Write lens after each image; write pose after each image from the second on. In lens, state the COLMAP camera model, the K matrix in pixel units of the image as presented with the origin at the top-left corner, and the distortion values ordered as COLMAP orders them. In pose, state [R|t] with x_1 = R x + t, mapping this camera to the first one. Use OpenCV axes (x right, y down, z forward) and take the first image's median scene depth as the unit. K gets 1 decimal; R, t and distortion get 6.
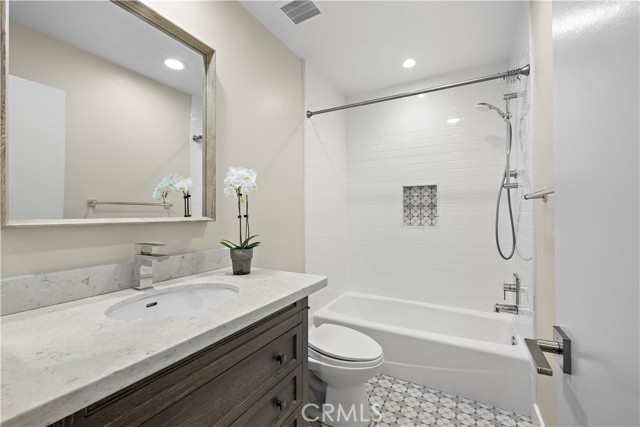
lens RADIAL K [[271.0, 0, 320.3], [0, 271.0, 211.5], [0, 0, 1]] dist [-0.003968, -0.000314]
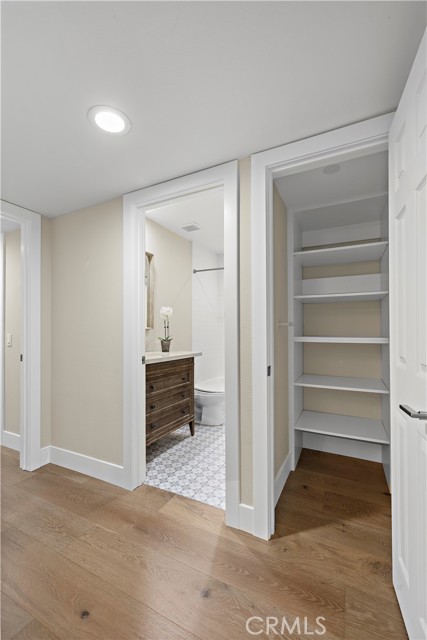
lens RADIAL K [[271.0, 0, 213.0], [0, 271.0, 324.3], [0, 0, 1]] dist [-0.003968, -0.000314]
pose [[0.999623, 0.001699, 0.027421, 0.053043], [-0.001034, 0.999705, -0.024261, 0.048988], [-0.027454, 0.024224, 0.999330, -1.310800]]
